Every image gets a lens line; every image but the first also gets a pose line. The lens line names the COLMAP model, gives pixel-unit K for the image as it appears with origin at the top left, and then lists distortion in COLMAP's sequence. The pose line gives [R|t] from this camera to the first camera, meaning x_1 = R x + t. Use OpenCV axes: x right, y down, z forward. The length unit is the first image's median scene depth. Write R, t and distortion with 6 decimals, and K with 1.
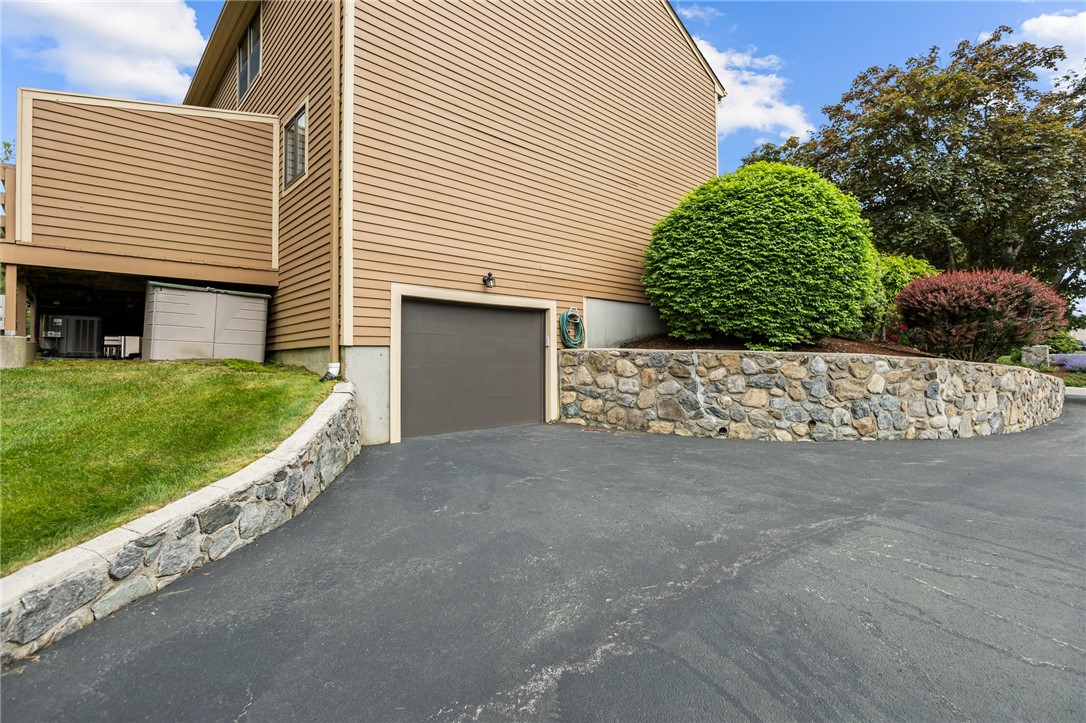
lens RADIAL K [[500.1, 0, 543.0], [0, 500.1, 354.8], [0, 0, 1]] dist [0.013528, -0.002893]
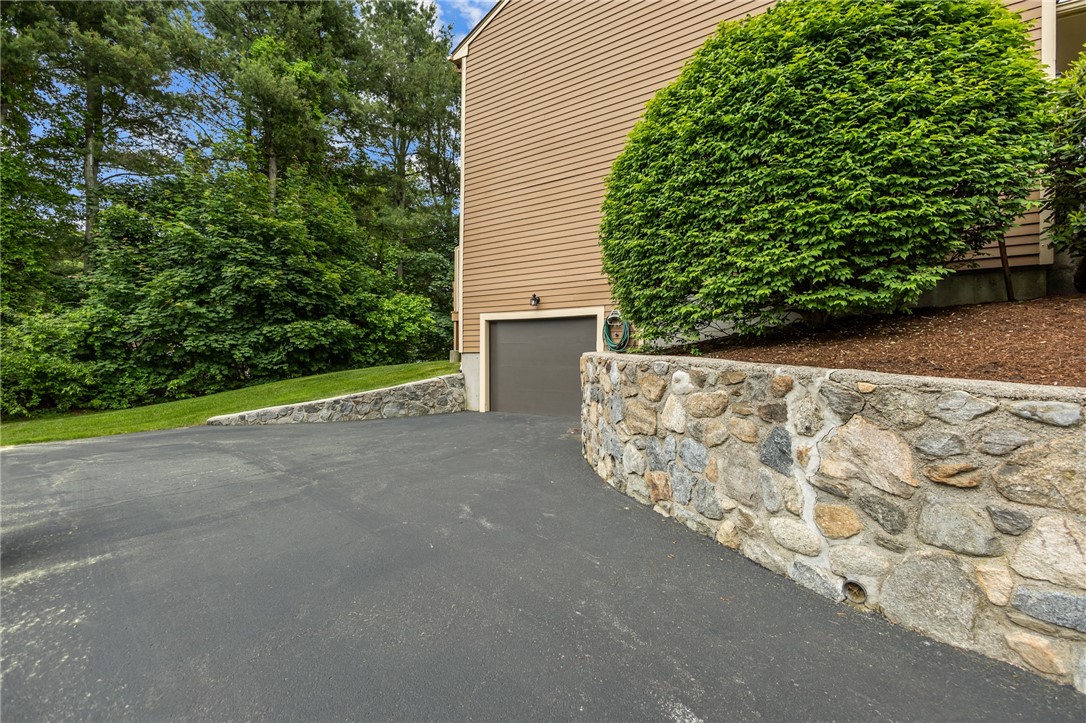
lens RADIAL K [[500.1, 0, 543.3], [0, 500.1, 362.8], [0, 0, 1]] dist [0.013528, -0.002893]
pose [[0.199334, 0.010760, -0.979873, 1.141402], [0.002755, 0.999930, 0.011541, -0.002439], [0.979928, -0.005000, 0.199290, 0.752276]]
